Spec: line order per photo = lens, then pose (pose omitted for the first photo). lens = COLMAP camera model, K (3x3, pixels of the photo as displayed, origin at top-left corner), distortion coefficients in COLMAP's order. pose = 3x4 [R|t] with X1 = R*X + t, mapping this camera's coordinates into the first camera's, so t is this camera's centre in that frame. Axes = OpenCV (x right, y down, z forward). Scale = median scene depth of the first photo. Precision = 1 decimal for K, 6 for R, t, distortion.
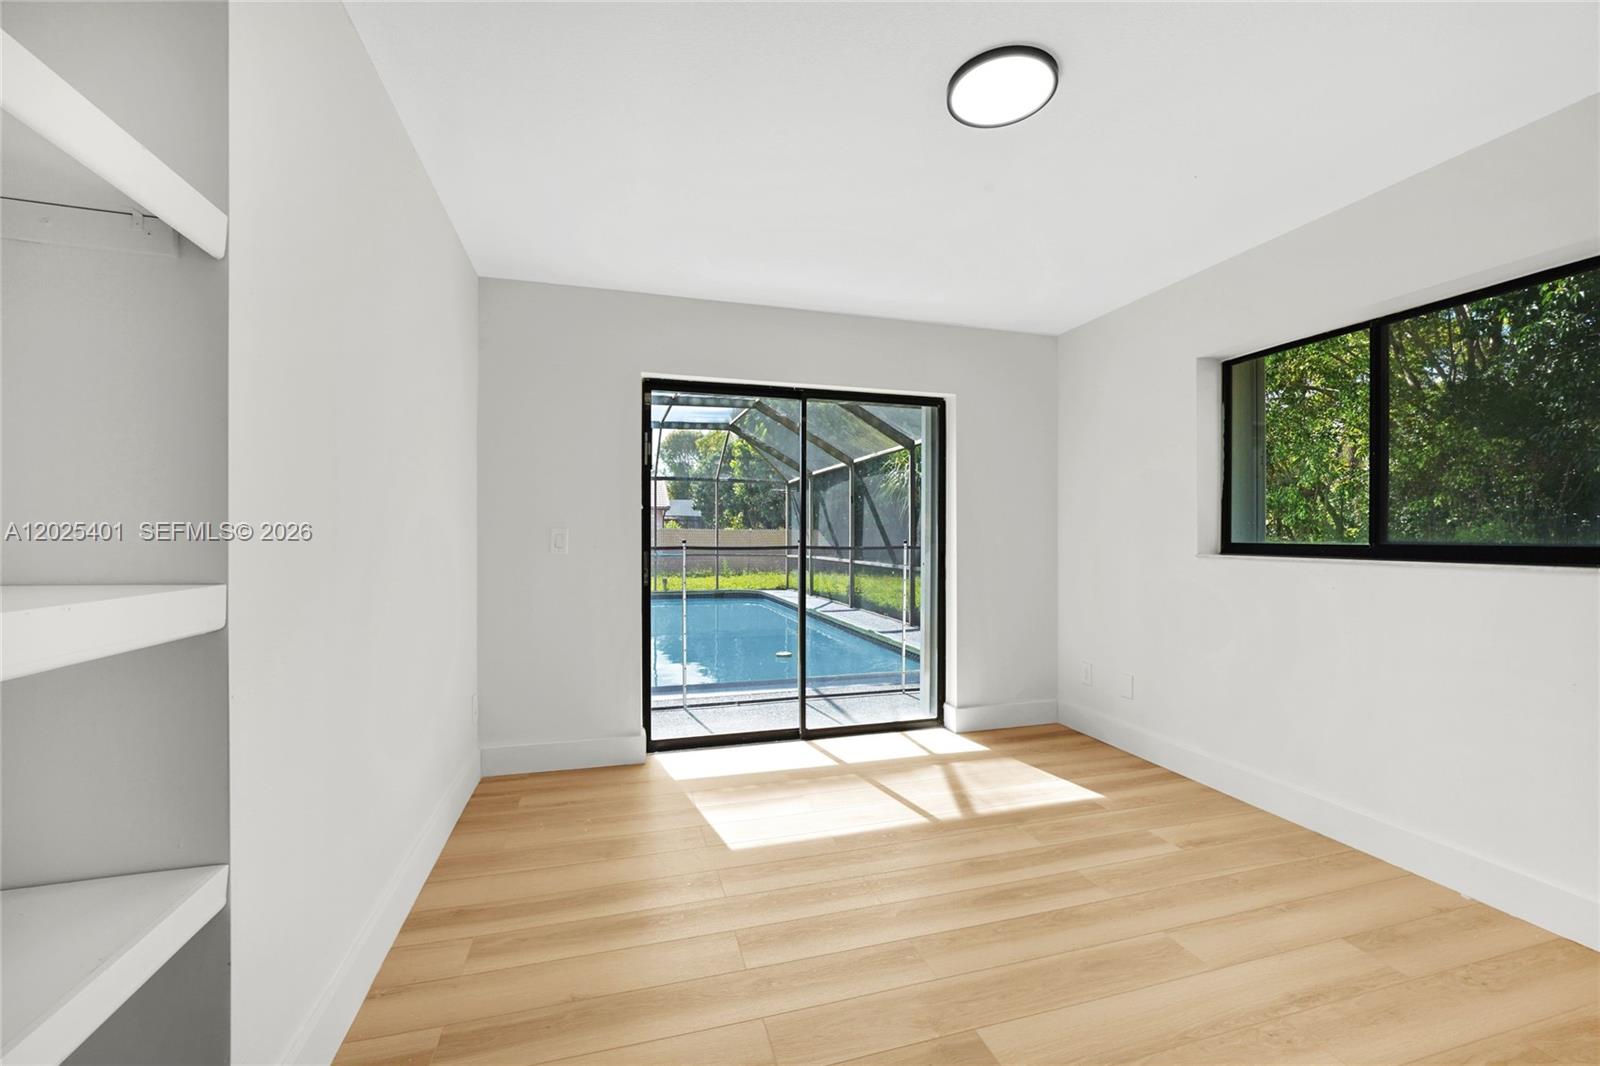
lens RADIAL K [[631.5, 0, 796.3], [0, 631.5, 539.2], [0, 0, 1]] dist [-0.010539, 0.003262]
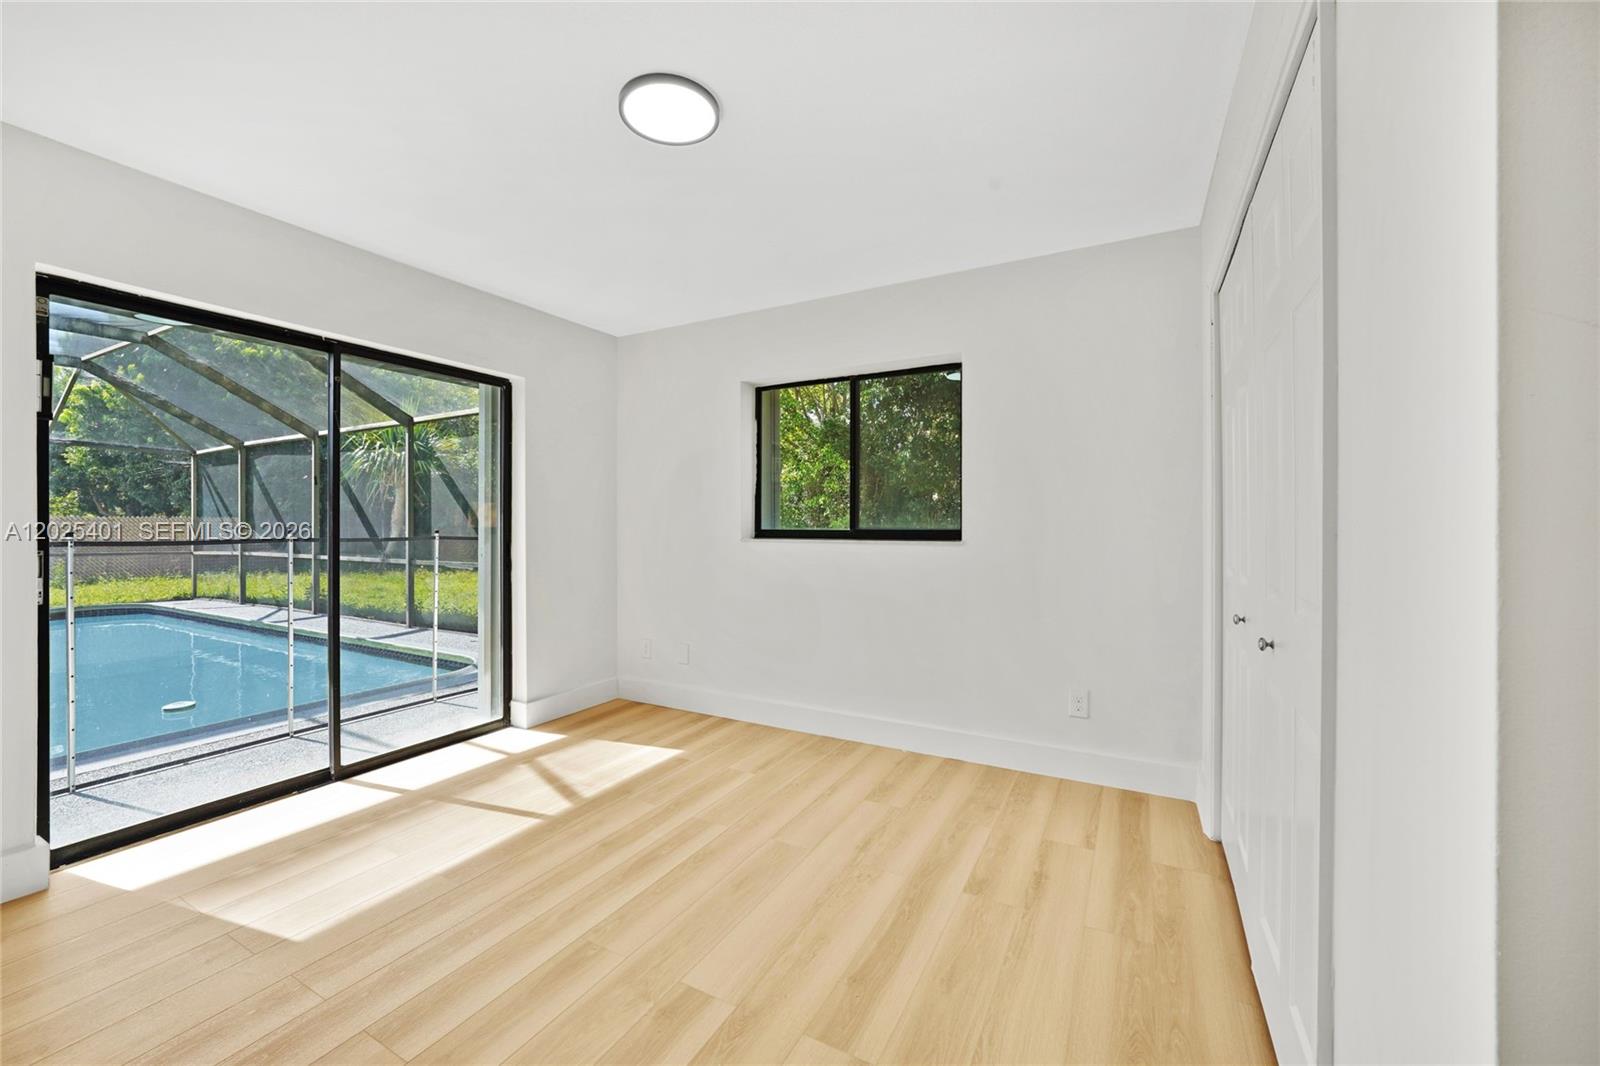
lens RADIAL K [[631.5, 0, 763.6], [0, 631.5, 534.2], [0, 0, 1]] dist [-0.010539, 0.003262]
pose [[0.716584, -0.012470, 0.697389, -0.194998], [0.005646, 0.999911, 0.012078, -0.000838], [-0.697478, -0.004717, 0.716591, 0.068907]]
